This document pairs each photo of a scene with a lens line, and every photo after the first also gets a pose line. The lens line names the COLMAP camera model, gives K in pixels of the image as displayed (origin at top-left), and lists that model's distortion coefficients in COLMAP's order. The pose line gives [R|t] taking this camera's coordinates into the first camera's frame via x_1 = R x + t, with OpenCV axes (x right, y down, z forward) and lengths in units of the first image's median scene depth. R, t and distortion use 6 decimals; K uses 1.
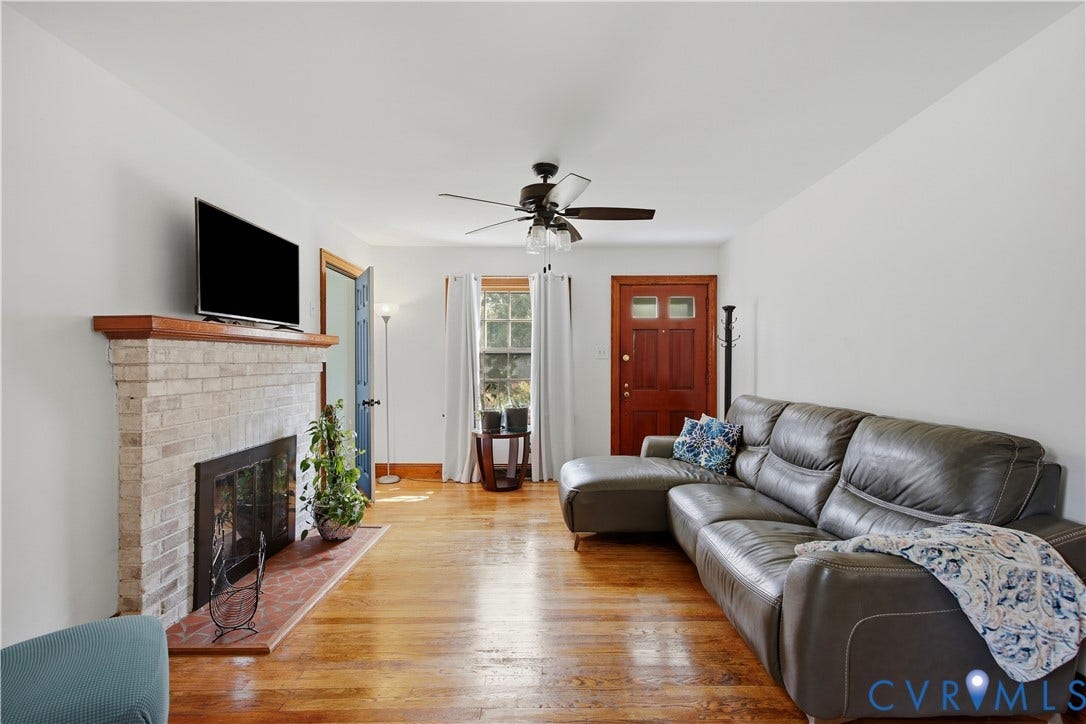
lens RADIAL K [[489.9, 0, 534.6], [0, 489.9, 367.5], [0, 0, 1]] dist [0.009417, 0.000038]
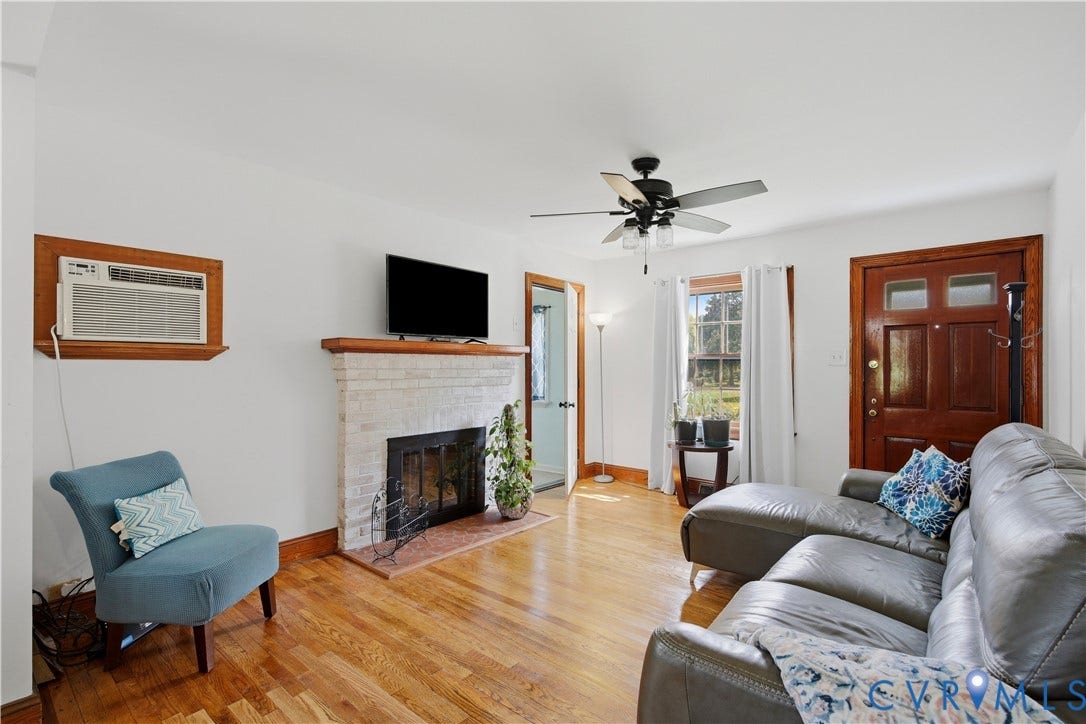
lens RADIAL K [[489.9, 0, 530.0], [0, 489.9, 370.7], [0, 0, 1]] dist [0.009417, 0.000038]
pose [[0.767048, 0.008025, -0.641540, 0.391766], [-0.011414, 0.999934, -0.001139, -0.004136], [0.641489, 0.008196, 0.767089, 0.119754]]
